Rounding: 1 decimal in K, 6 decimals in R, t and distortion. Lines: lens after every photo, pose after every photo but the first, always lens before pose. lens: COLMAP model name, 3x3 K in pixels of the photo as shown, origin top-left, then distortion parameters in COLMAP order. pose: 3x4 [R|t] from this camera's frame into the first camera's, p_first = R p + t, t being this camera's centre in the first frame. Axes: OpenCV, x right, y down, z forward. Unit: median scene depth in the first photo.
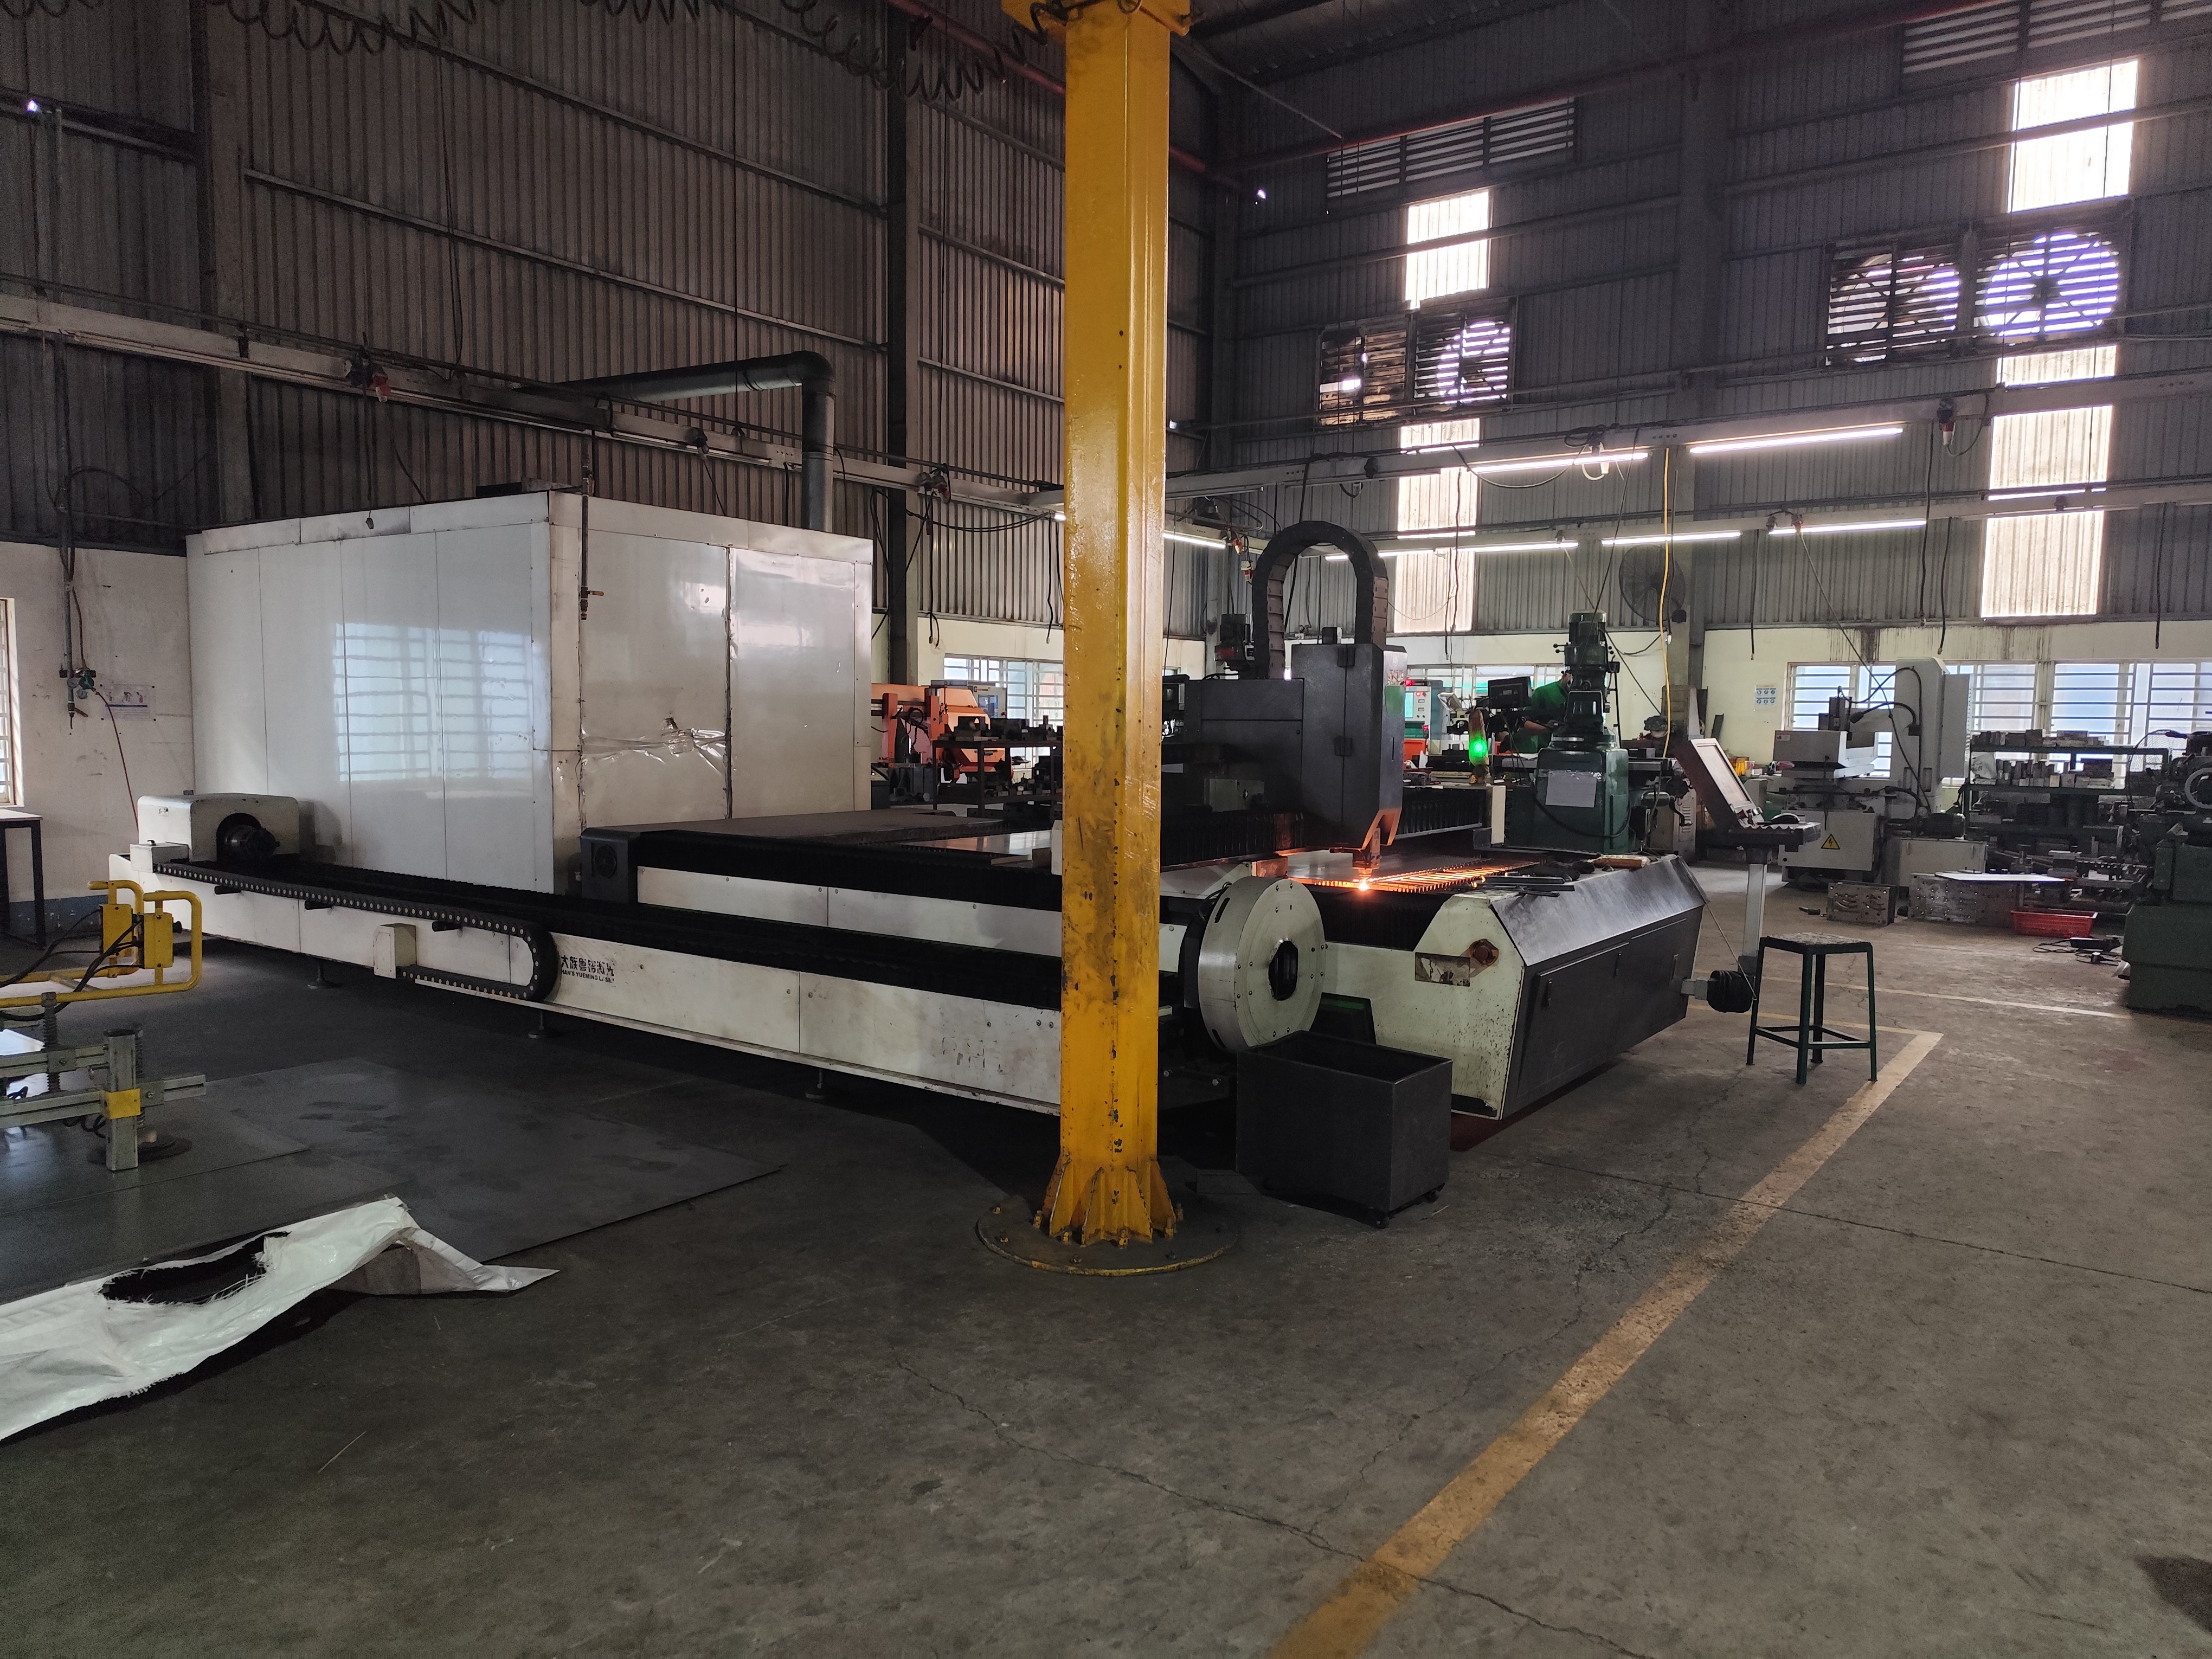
lens RADIAL K [[1523.2, 0, 1109.2], [0, 1523.2, 836.4], [0, 0, 1]] dist [0.019357, 0.005549]
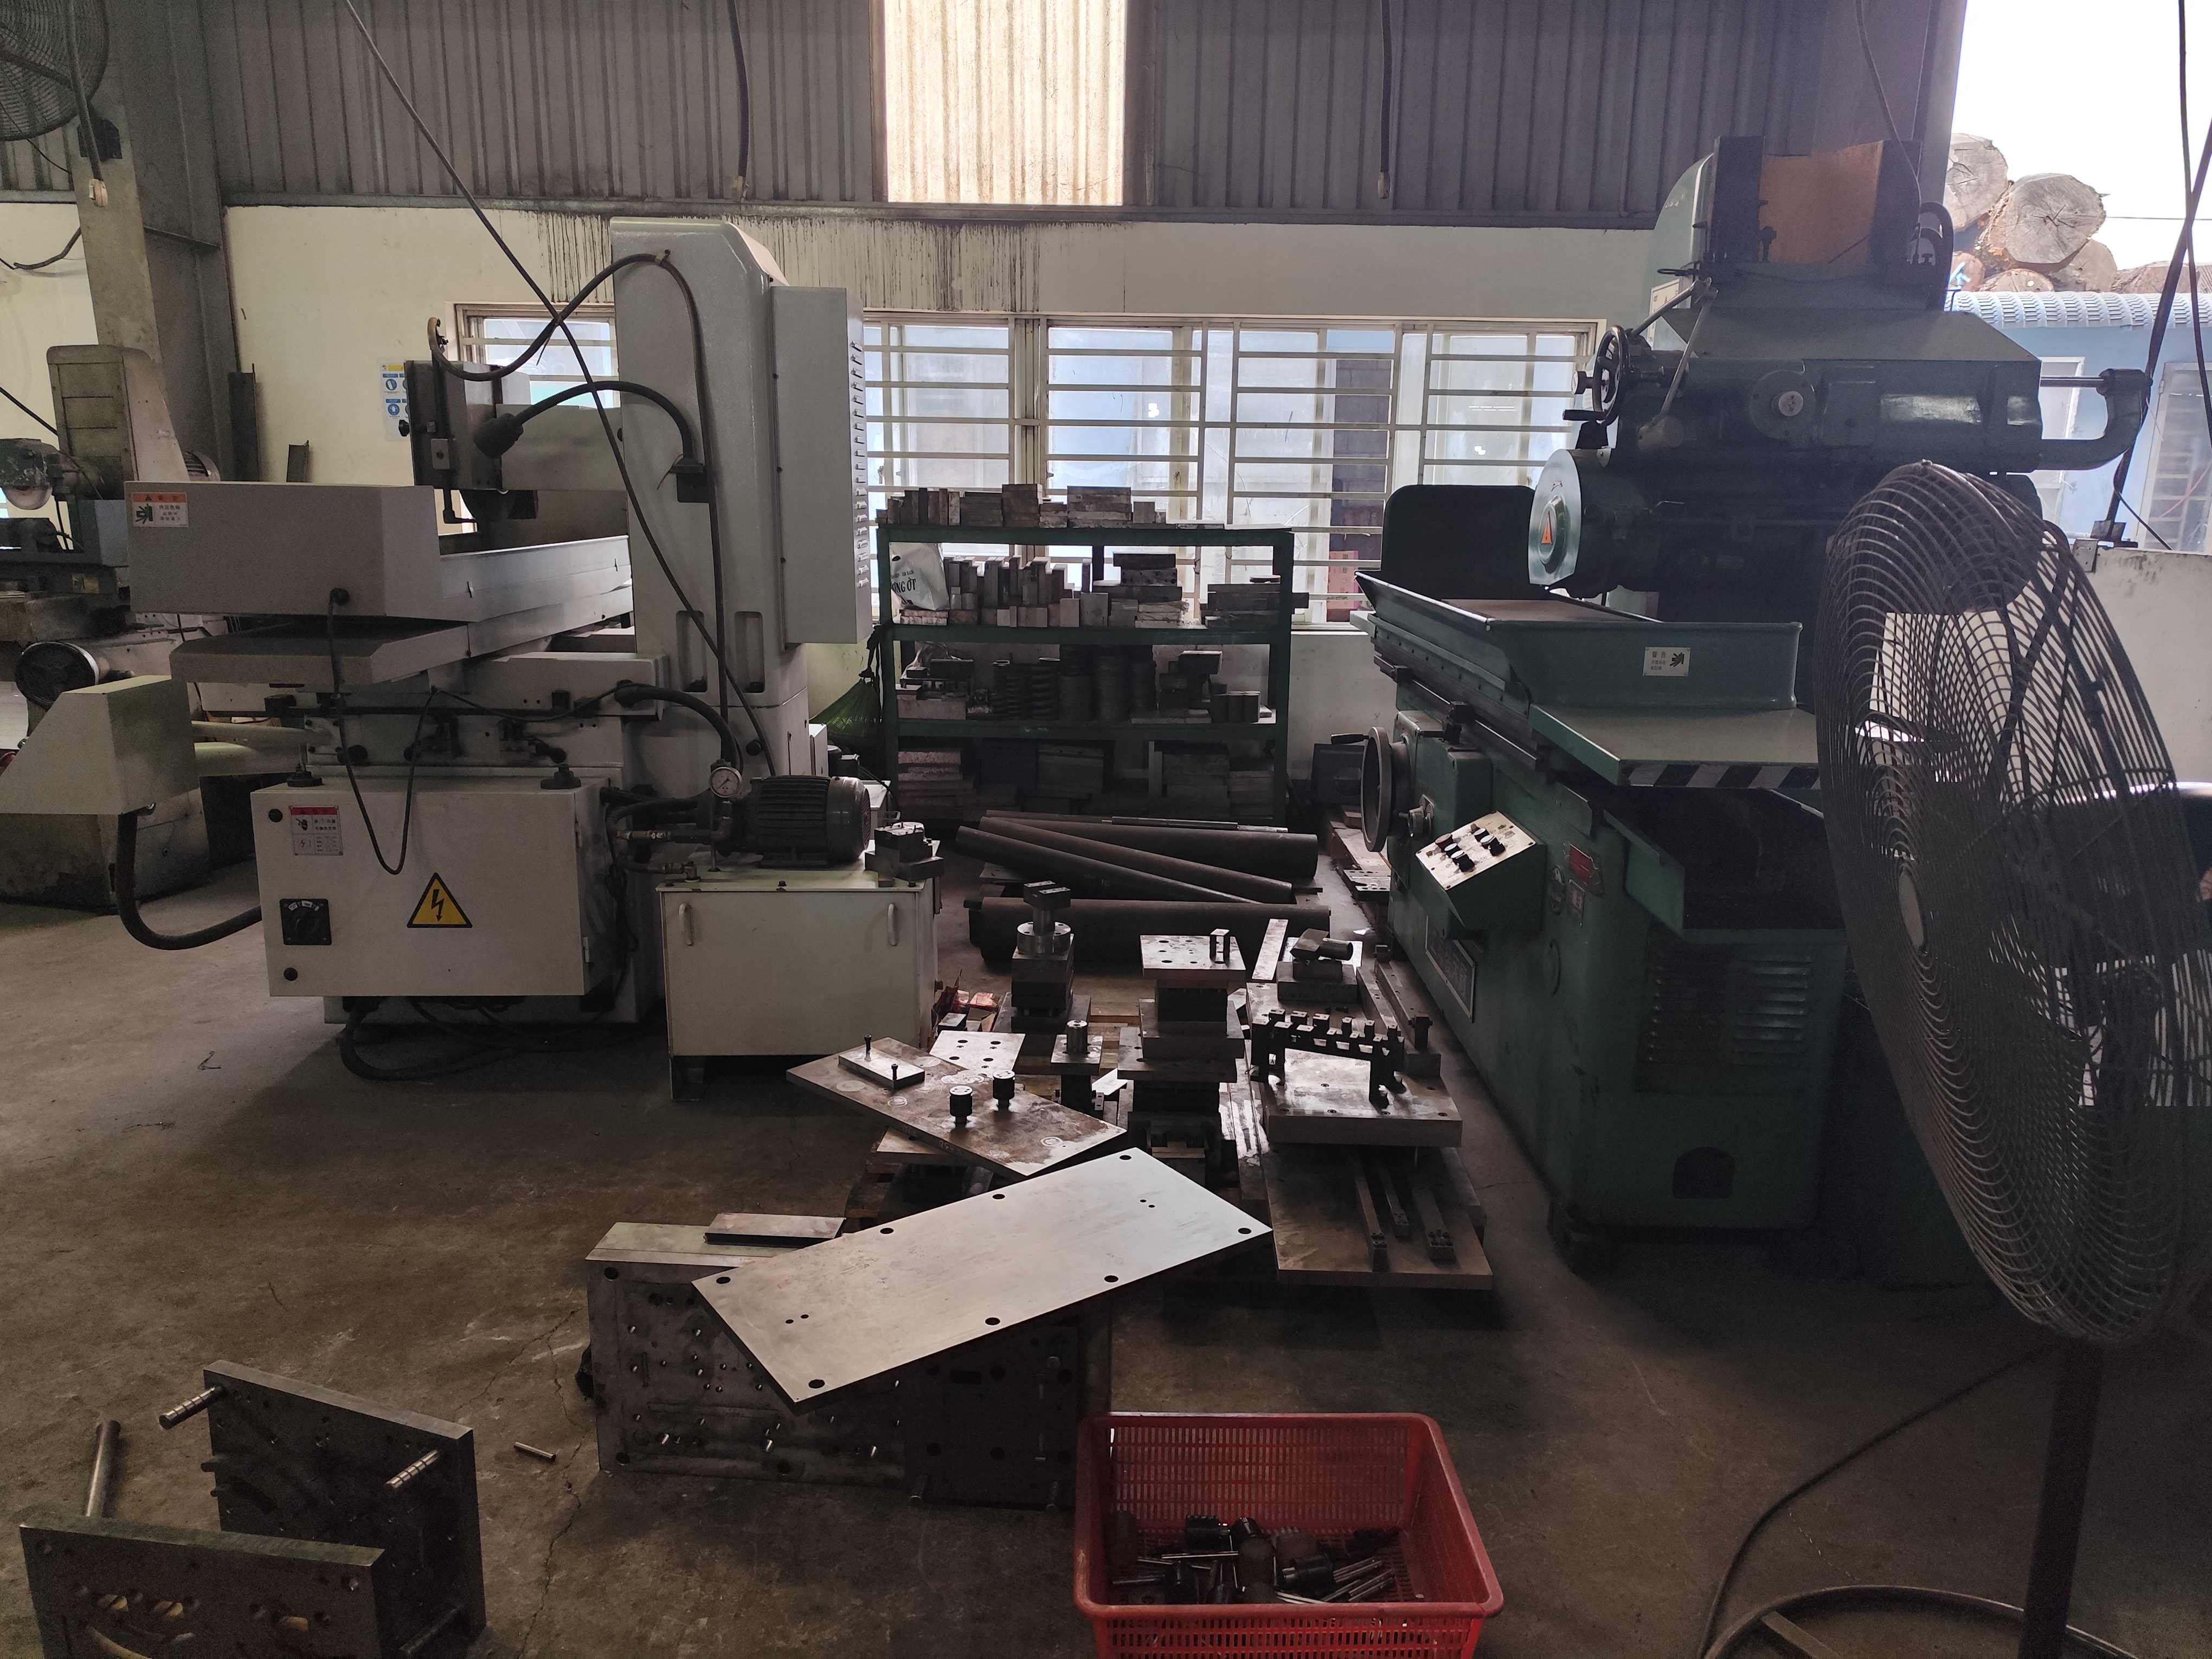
lens RADIAL K [[1523.2, 0, 1110.0], [0, 1523.2, 827.3], [0, 0, 1]] dist [0.019357, 0.005549]
pose [[0.804959, -0.130307, 0.578844, 0.374563], [0.048164, 0.986717, 0.155147, -0.041457], [-0.591372, -0.097008, 0.800543, 0.650581]]
